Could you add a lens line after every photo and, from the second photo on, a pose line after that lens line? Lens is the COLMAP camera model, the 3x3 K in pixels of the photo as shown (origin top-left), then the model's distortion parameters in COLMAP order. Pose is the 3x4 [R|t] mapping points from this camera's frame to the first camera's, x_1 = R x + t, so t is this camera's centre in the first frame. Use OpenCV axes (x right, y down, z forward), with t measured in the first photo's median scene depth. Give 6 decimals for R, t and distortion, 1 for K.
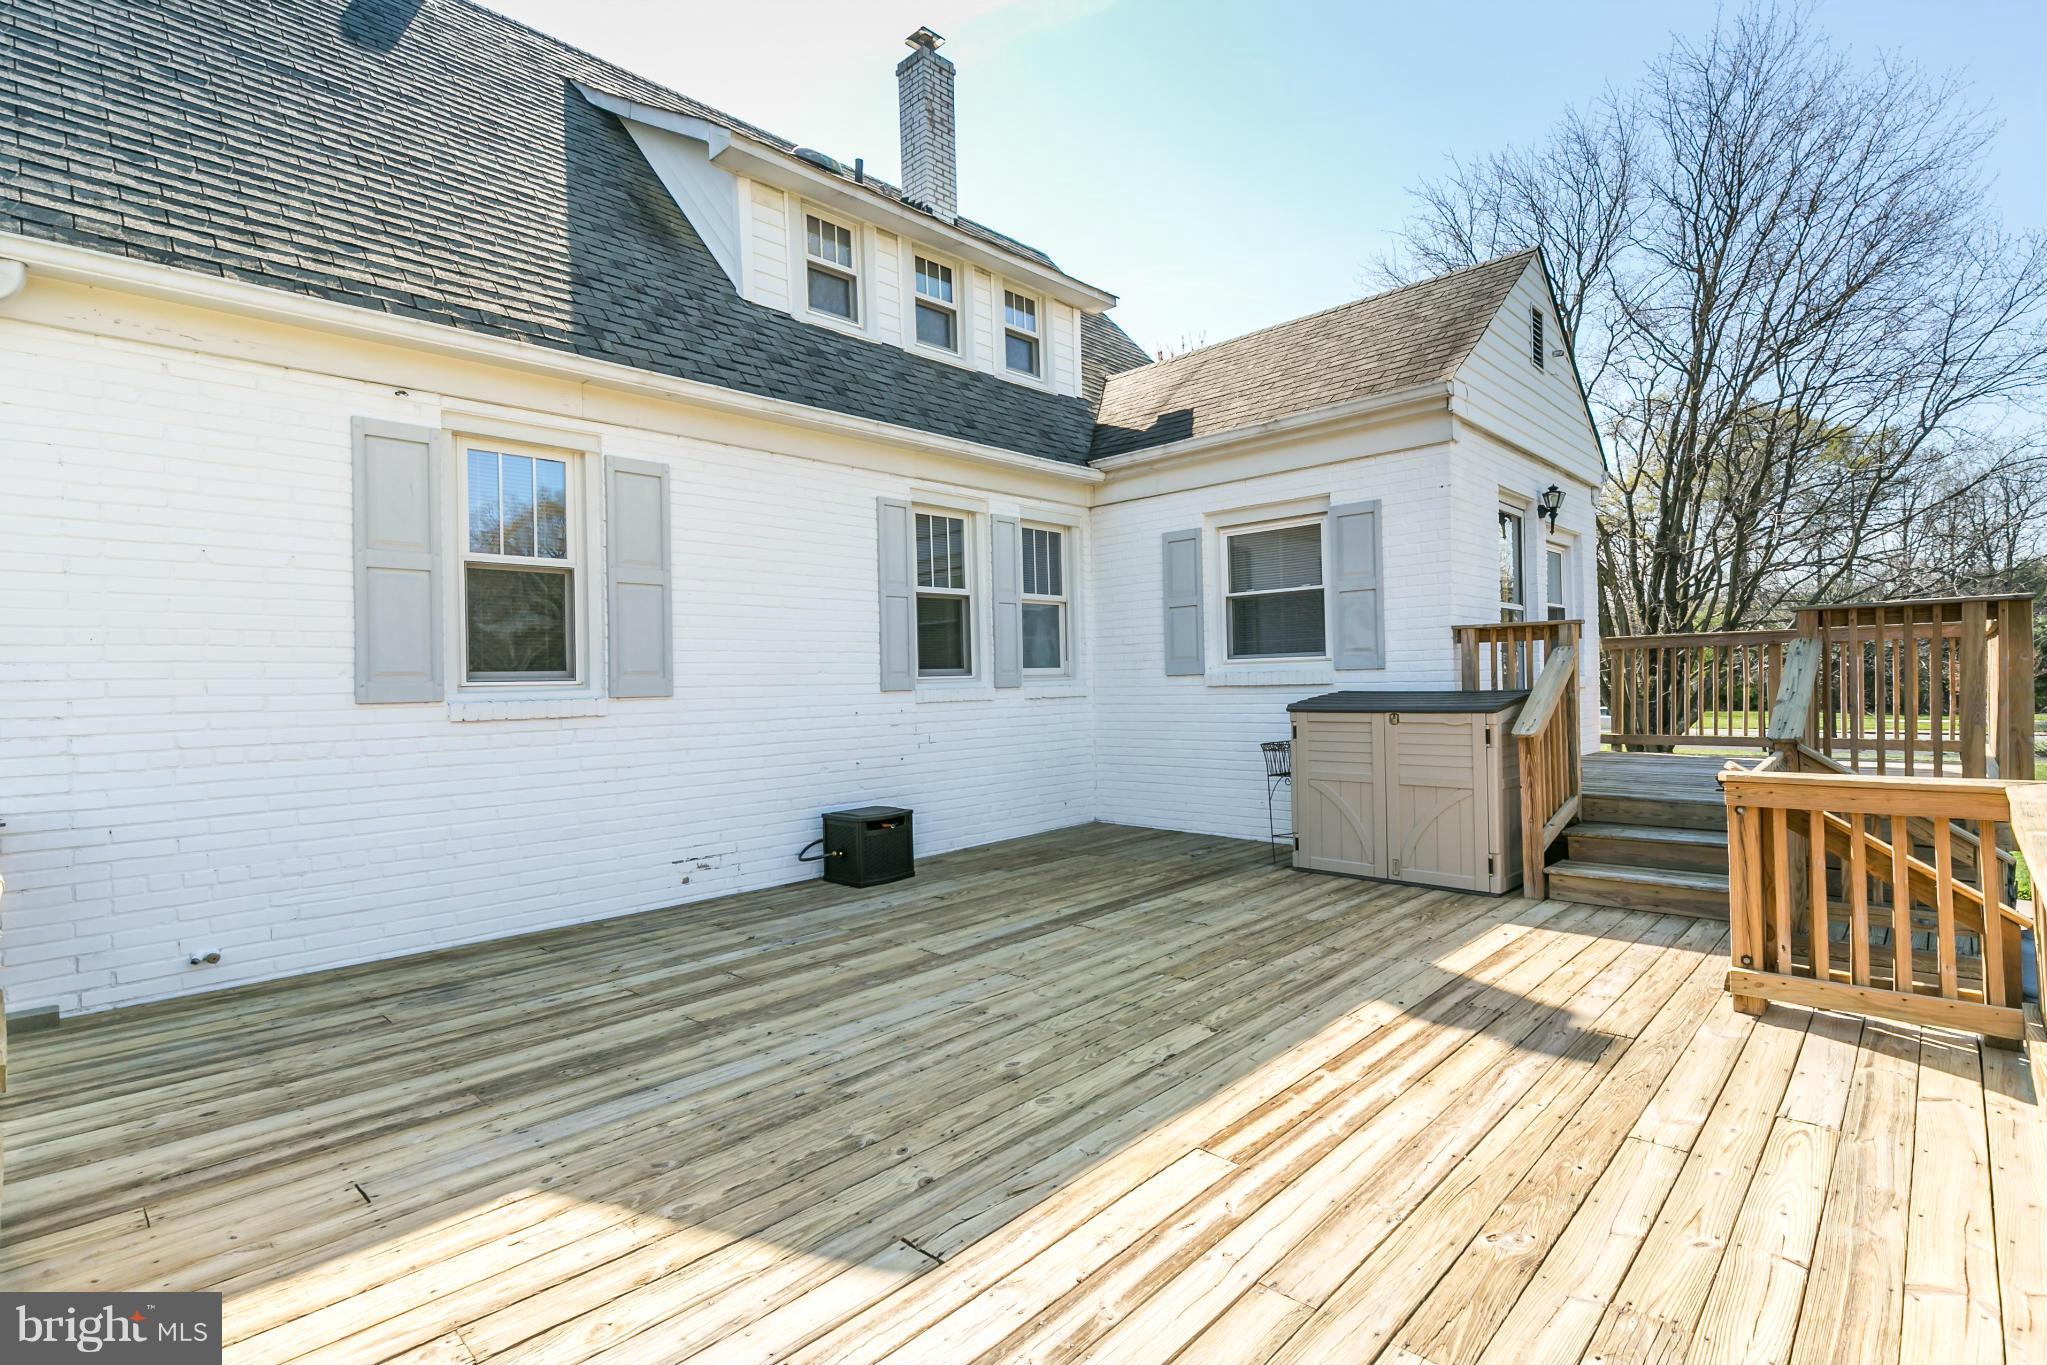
lens RADIAL K [[983.2, 0, 1023.5], [0, 983.2, 682.5], [0, 0, 1]] dist [0.000322, -0.000066]
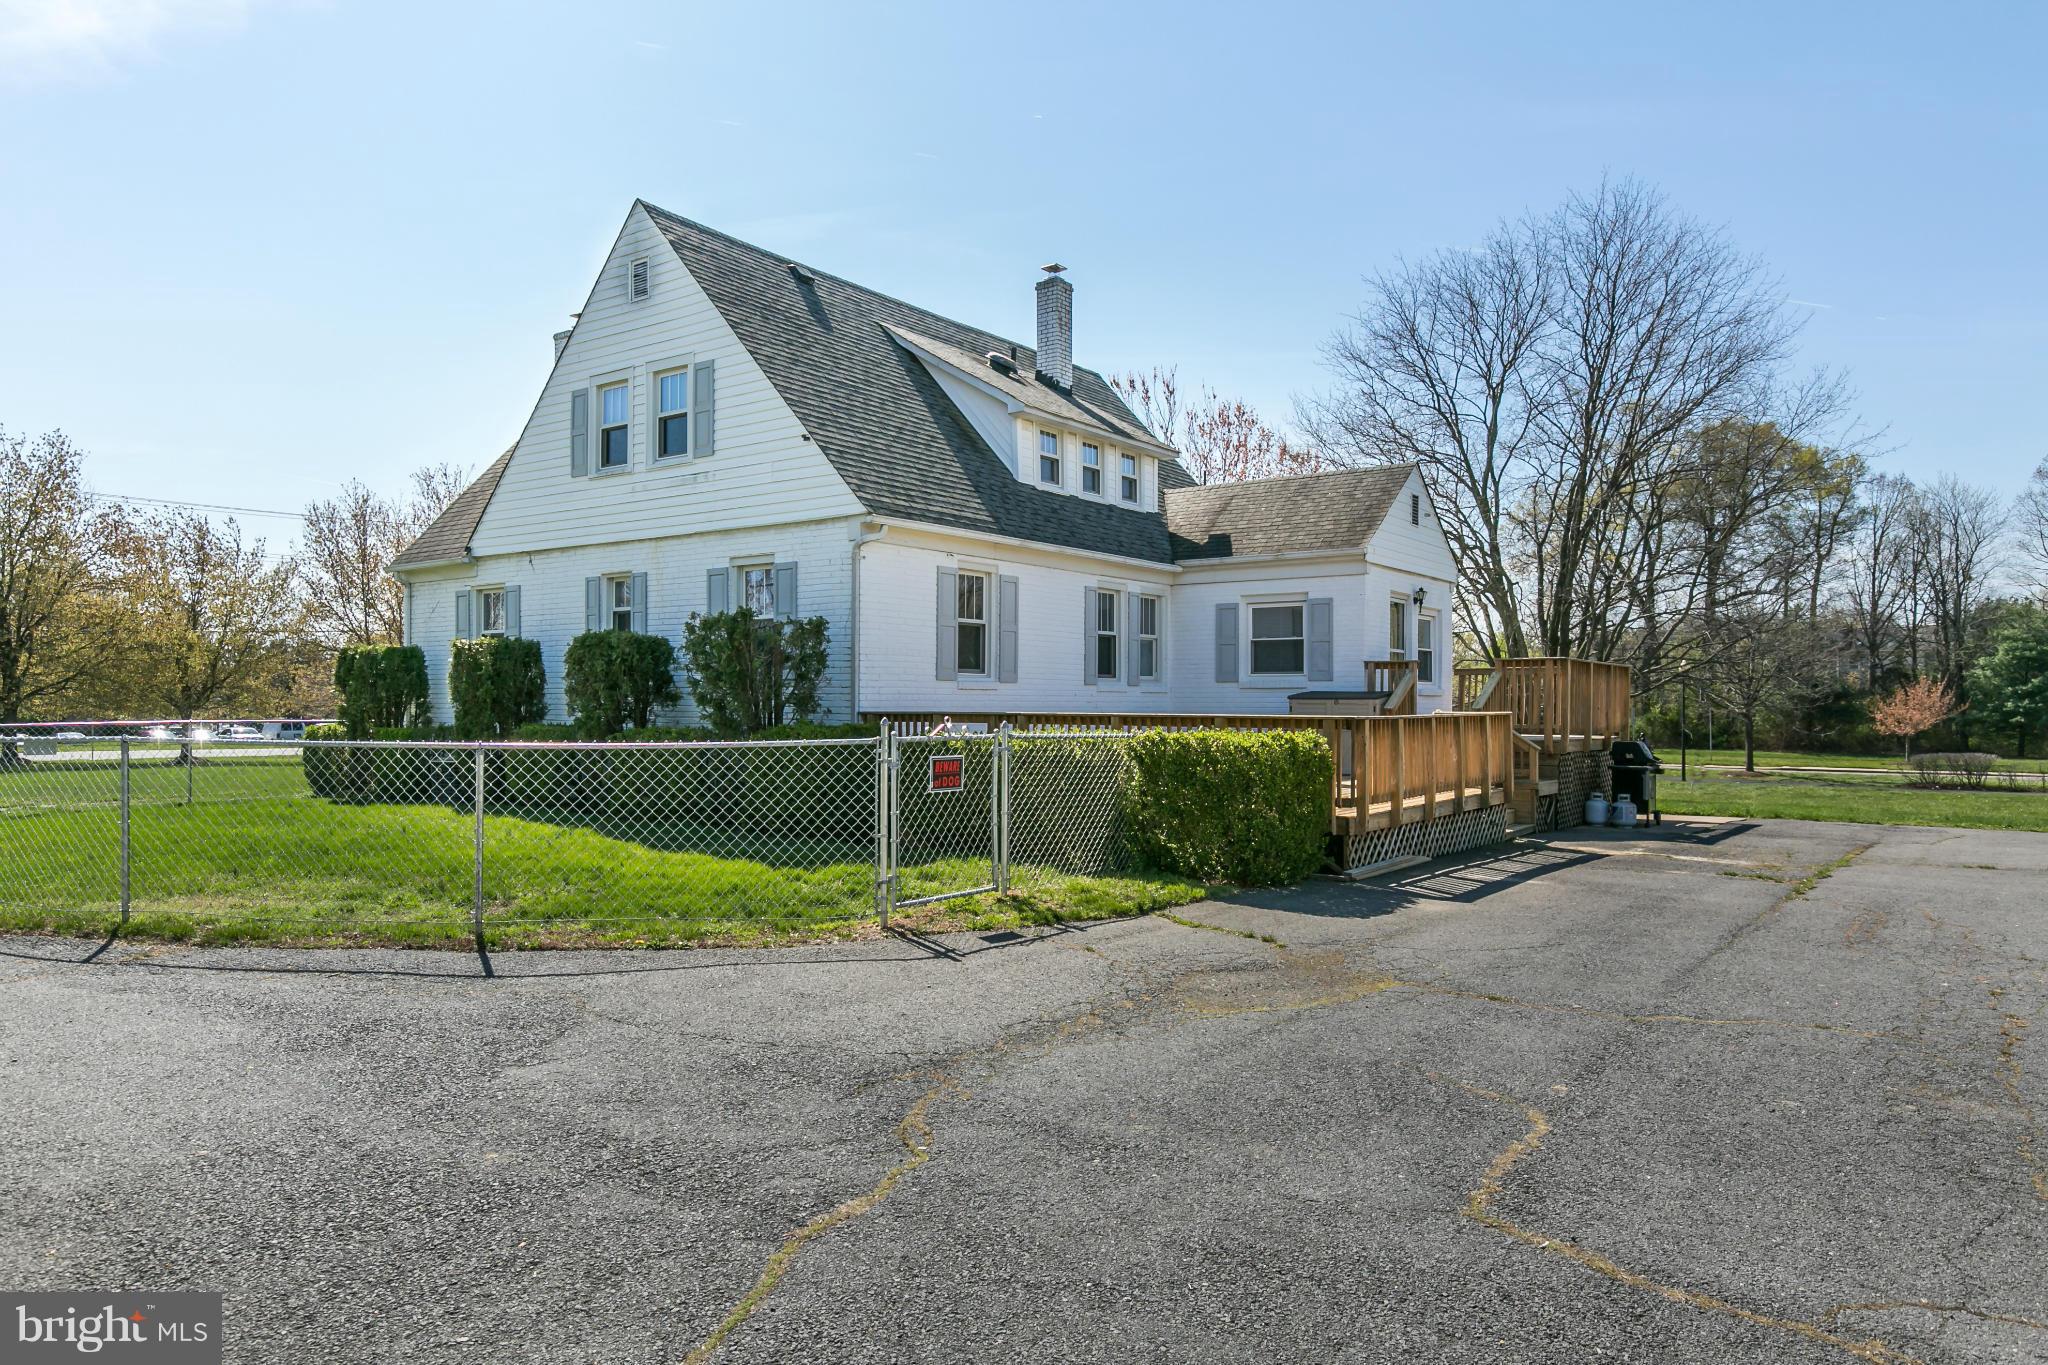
lens RADIAL K [[1344.0, 0, 984.6], [0, 1344.0, 708.9], [0, 0, 1]] dist [0.002129, 0.000498]
pose [[0.994520, 0.026906, 0.101026, -0.545561], [-0.027043, 0.999634, -0.000013, 0.055471], [-0.100990, -0.002719, 0.994884, -1.471700]]
